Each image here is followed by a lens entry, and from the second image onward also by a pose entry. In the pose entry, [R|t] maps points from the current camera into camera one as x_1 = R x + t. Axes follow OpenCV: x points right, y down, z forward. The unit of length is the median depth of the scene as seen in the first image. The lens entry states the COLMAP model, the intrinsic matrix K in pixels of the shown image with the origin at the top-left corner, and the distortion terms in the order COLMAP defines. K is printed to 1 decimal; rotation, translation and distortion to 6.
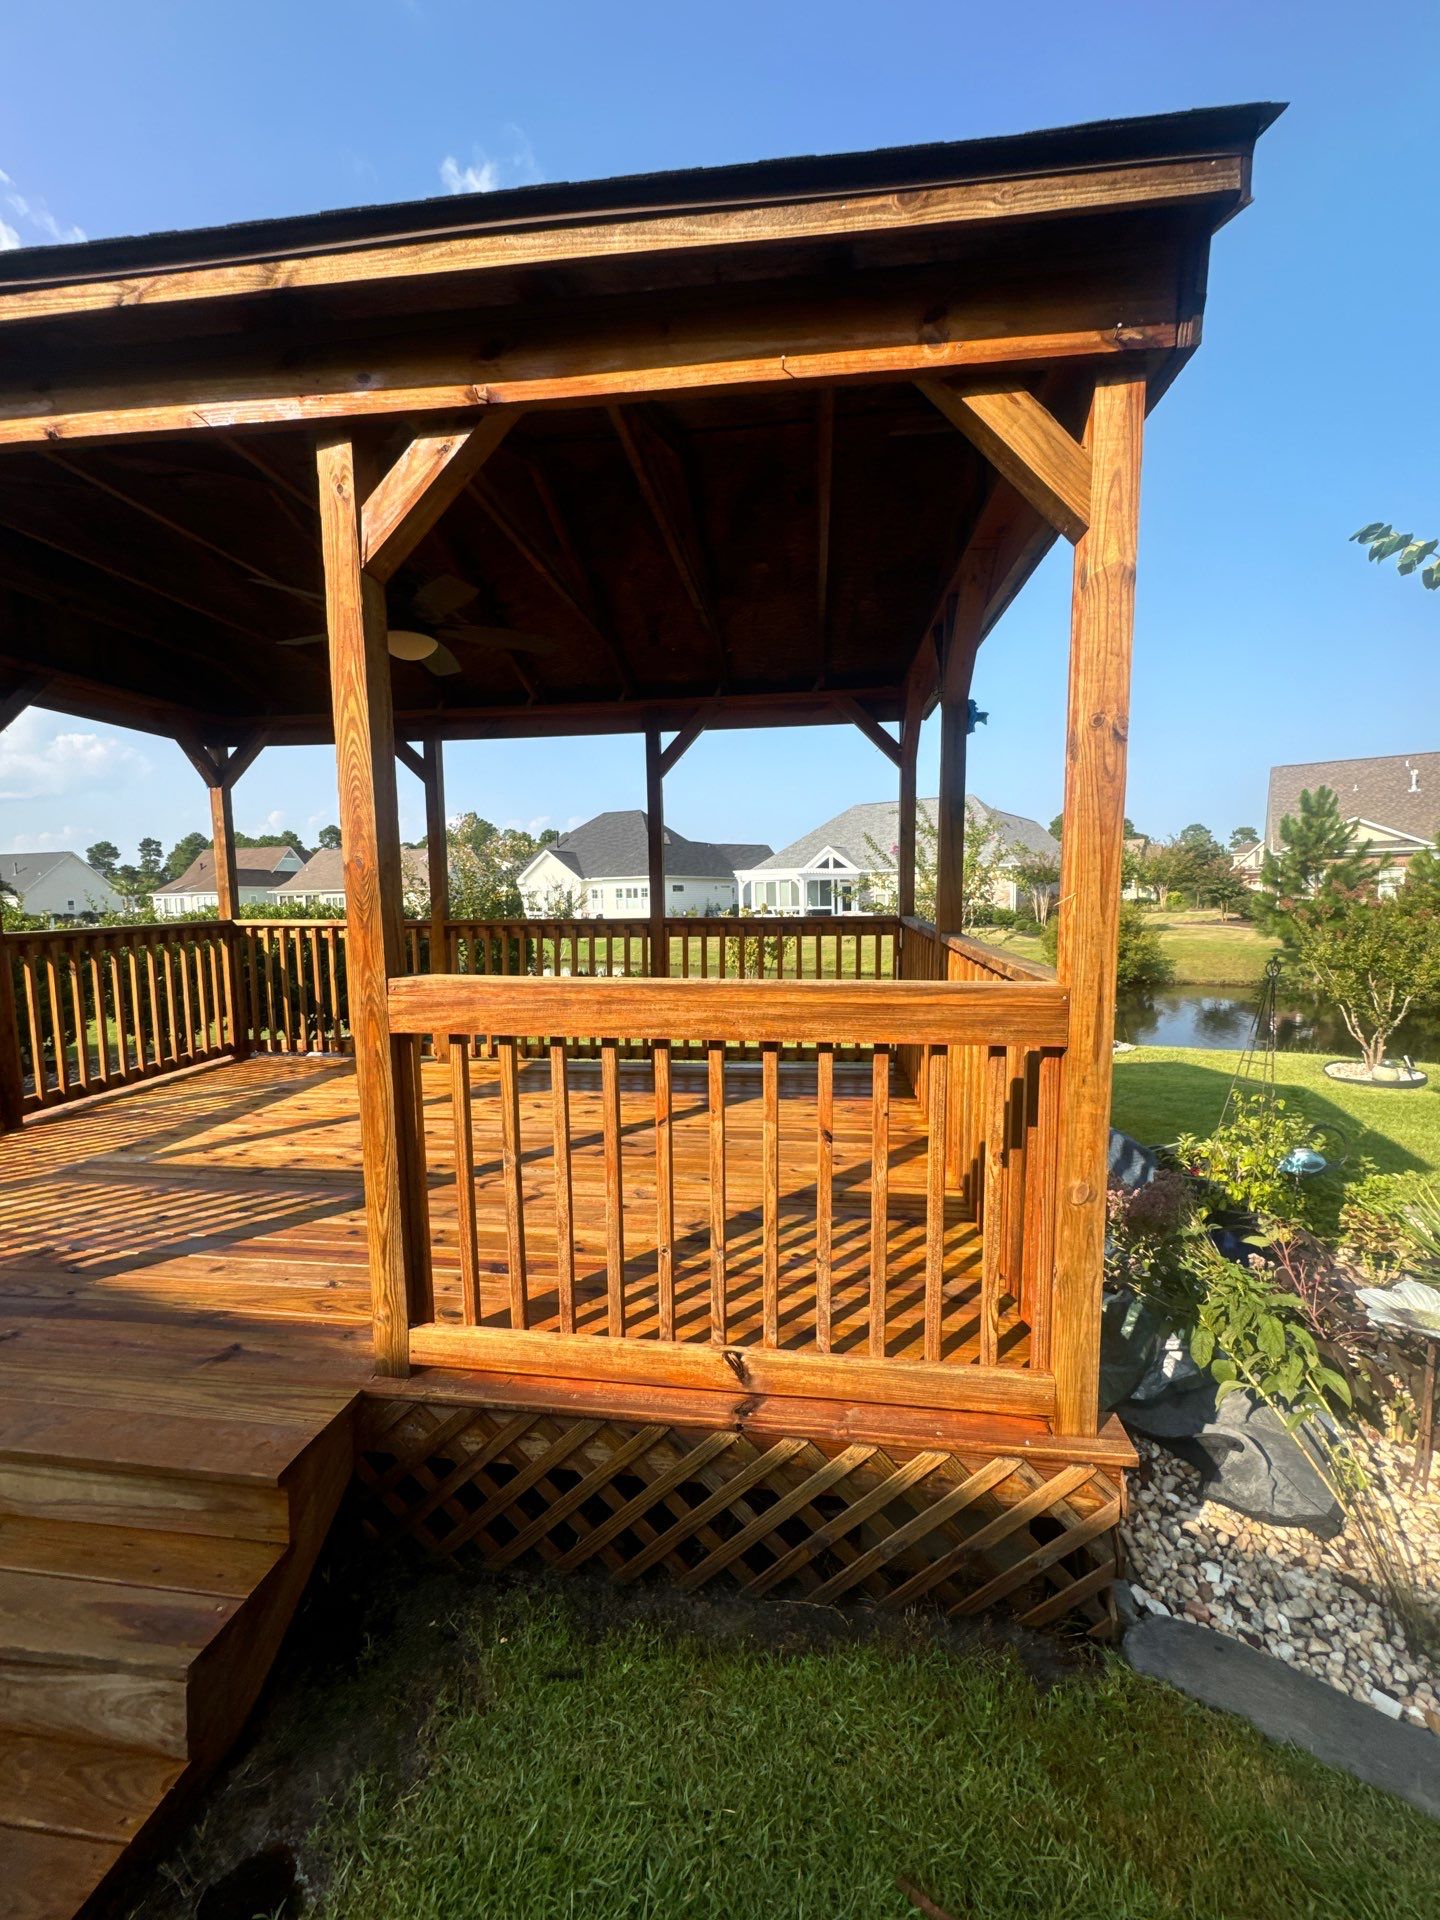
lens RADIAL K [[764.4, 0, 721.4], [0, 764.4, 959.2], [0, 0, 1]] dist [-0.003379, -0.000459]
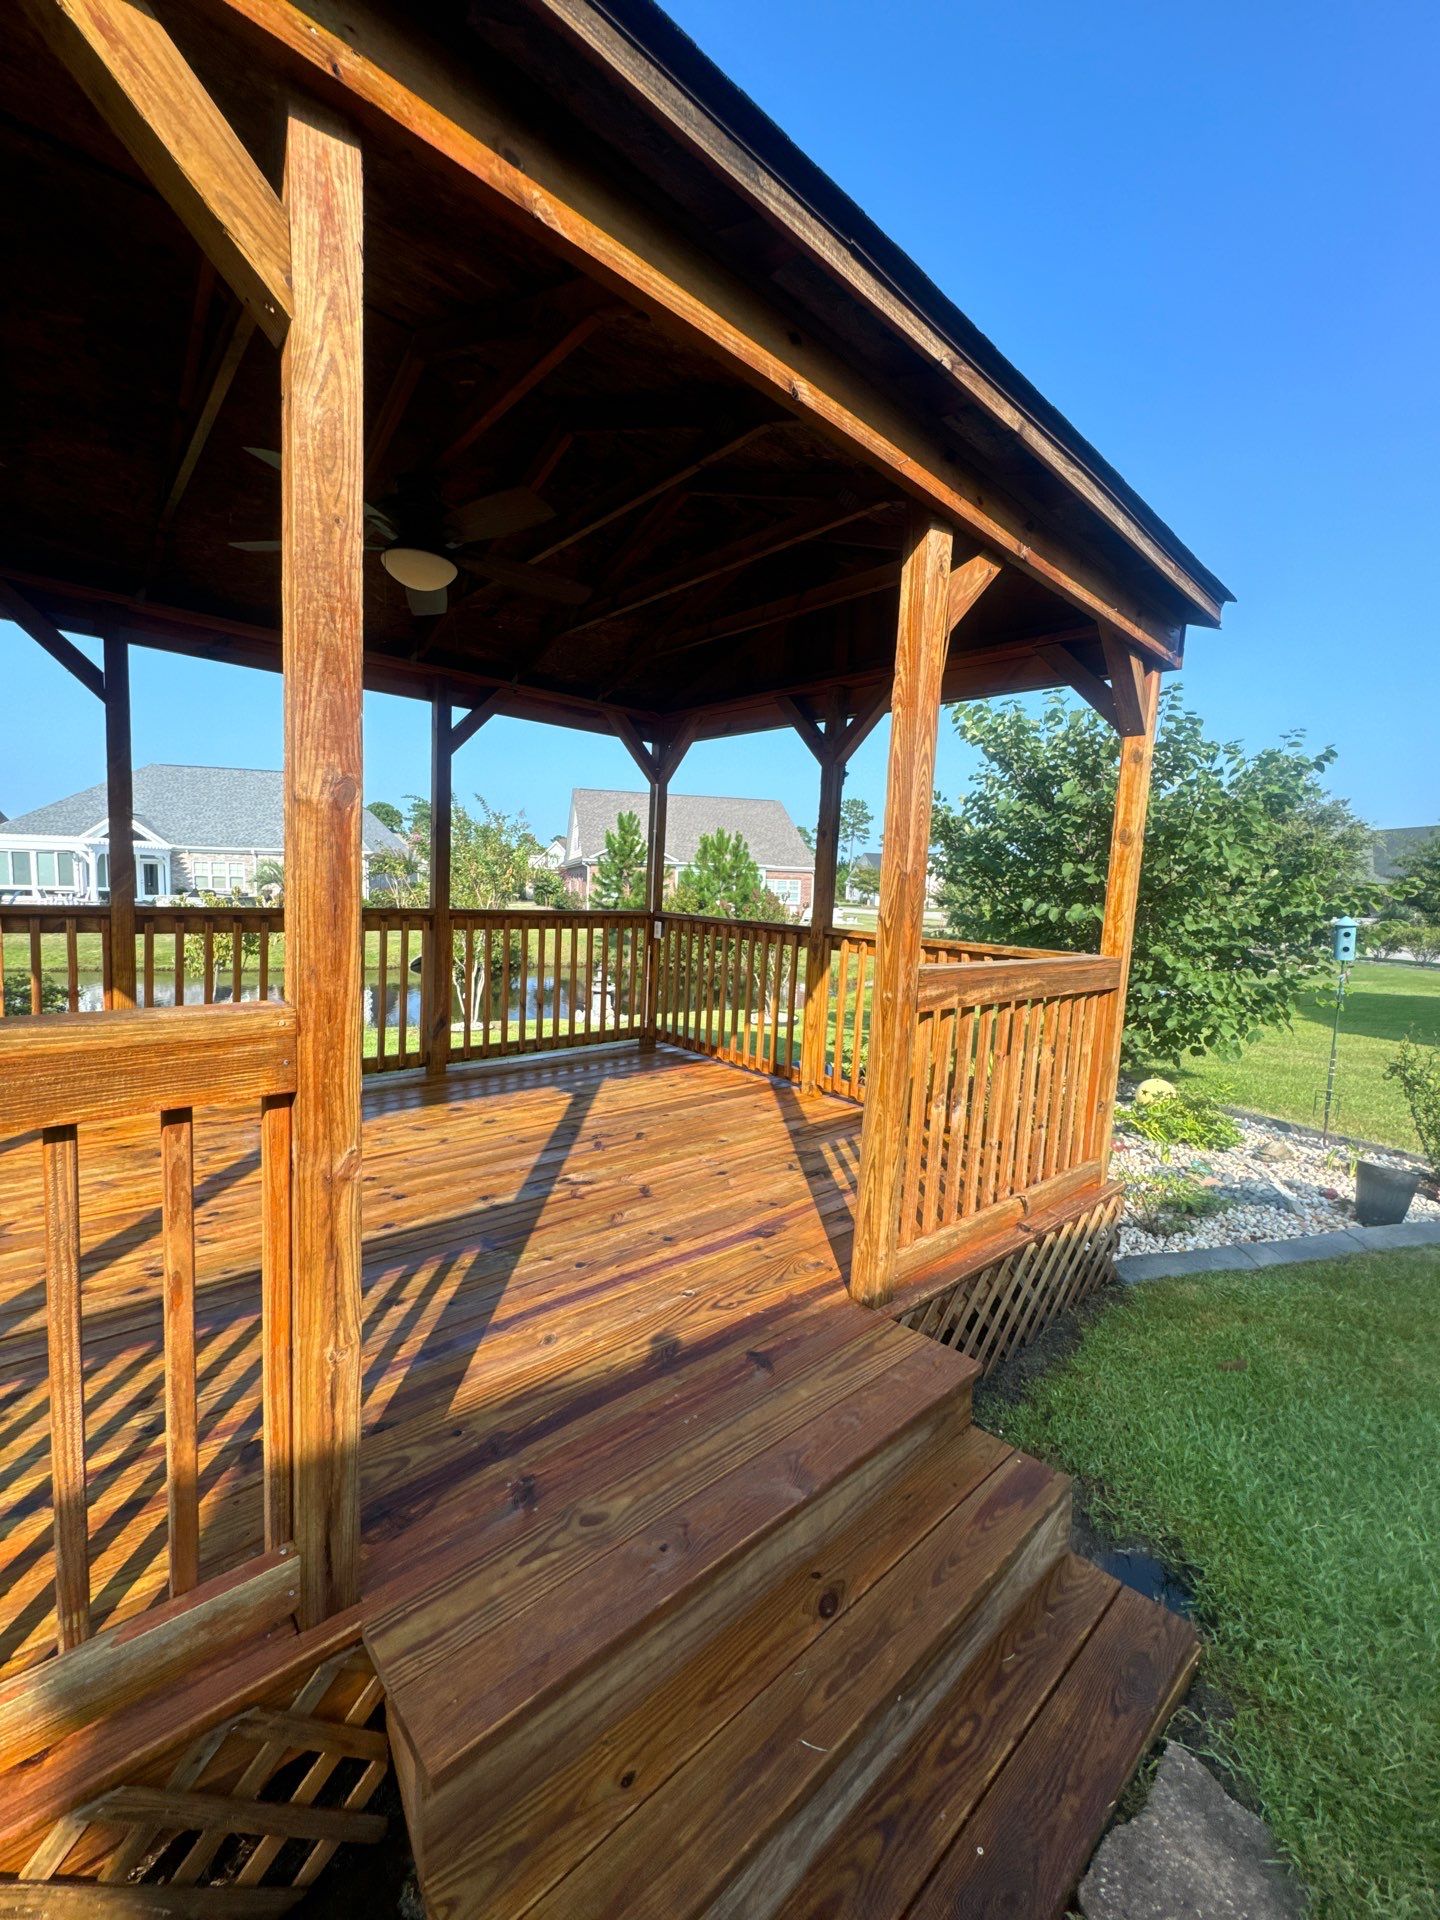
lens RADIAL K [[764.4, 0, 725.1], [0, 764.4, 960.5], [0, 0, 1]] dist [-0.003379, -0.000459]
pose [[0.651060, -0.034130, 0.758258, -0.581475], [0.022176, 0.999417, 0.025944, -0.009853], [-0.758702, -0.000076, 0.651438, 0.162176]]
